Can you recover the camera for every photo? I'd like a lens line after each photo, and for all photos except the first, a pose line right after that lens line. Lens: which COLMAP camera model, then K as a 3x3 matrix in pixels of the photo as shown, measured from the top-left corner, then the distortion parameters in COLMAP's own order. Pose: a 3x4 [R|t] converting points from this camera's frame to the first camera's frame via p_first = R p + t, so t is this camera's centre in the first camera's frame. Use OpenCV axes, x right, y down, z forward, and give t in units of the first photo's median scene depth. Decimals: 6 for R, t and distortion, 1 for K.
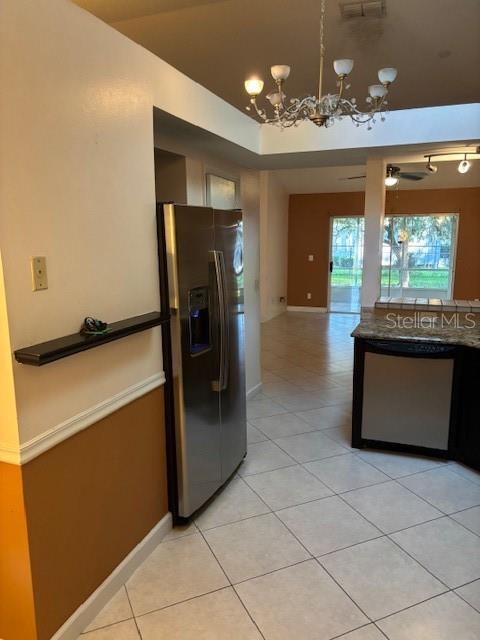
lens RADIAL K [[486.2, 0, 237.8], [0, 486.2, 320.3], [0, 0, 1]] dist [0.042797, -0.057294]
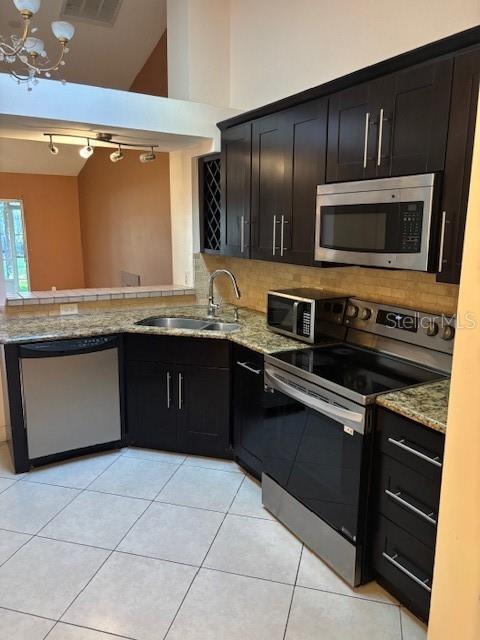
lens RADIAL K [[486.2, 0, 239.4], [0, 486.2, 319.5], [0, 0, 1]] dist [0.042797, -0.057294]
pose [[0.615257, -0.139912, 0.775811, -0.159867], [0.123692, 0.989068, 0.080278, -0.025273], [-0.778562, 0.046570, 0.625837, 0.176220]]
